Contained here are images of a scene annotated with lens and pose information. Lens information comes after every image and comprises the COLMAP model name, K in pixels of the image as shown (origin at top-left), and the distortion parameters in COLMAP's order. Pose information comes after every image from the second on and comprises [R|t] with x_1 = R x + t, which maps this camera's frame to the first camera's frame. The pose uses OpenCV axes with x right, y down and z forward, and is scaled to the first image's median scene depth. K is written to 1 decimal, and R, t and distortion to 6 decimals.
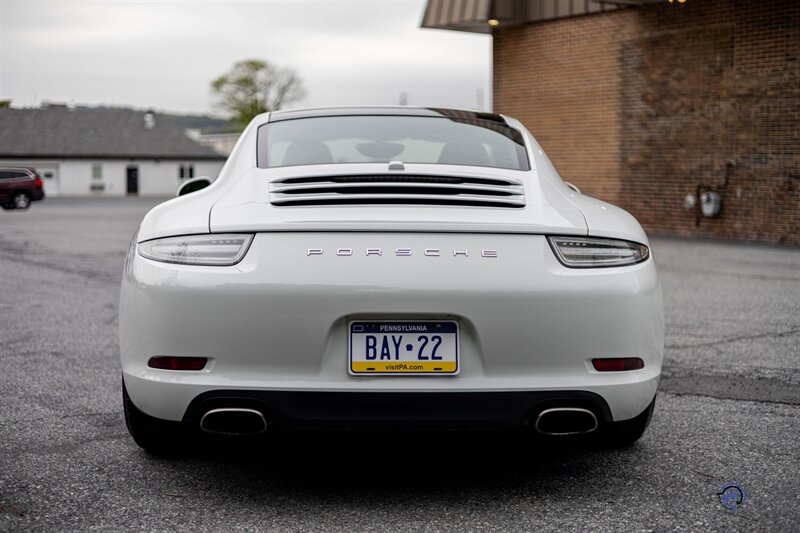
lens RADIAL K [[1137.8, 0, 400.0], [0, 1137.8, 266.5], [0, 0, 1]] dist [0.013849, -0.056642]
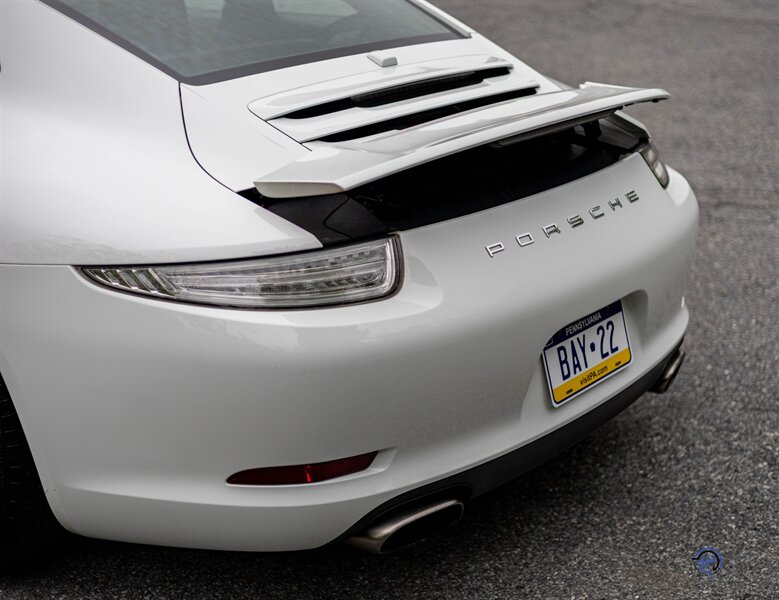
lens RADIAL K [[1229.7, 0, 441.2], [0, 1229.7, 300.0], [0, 0, 1]] dist [0.009897, -0.015484]
pose [[0.659528, -0.258288, 0.705911, -0.609234], [0.026124, 0.946420, 0.321881, -0.216061], [-0.751226, -0.193848, 0.630937, 0.574472]]
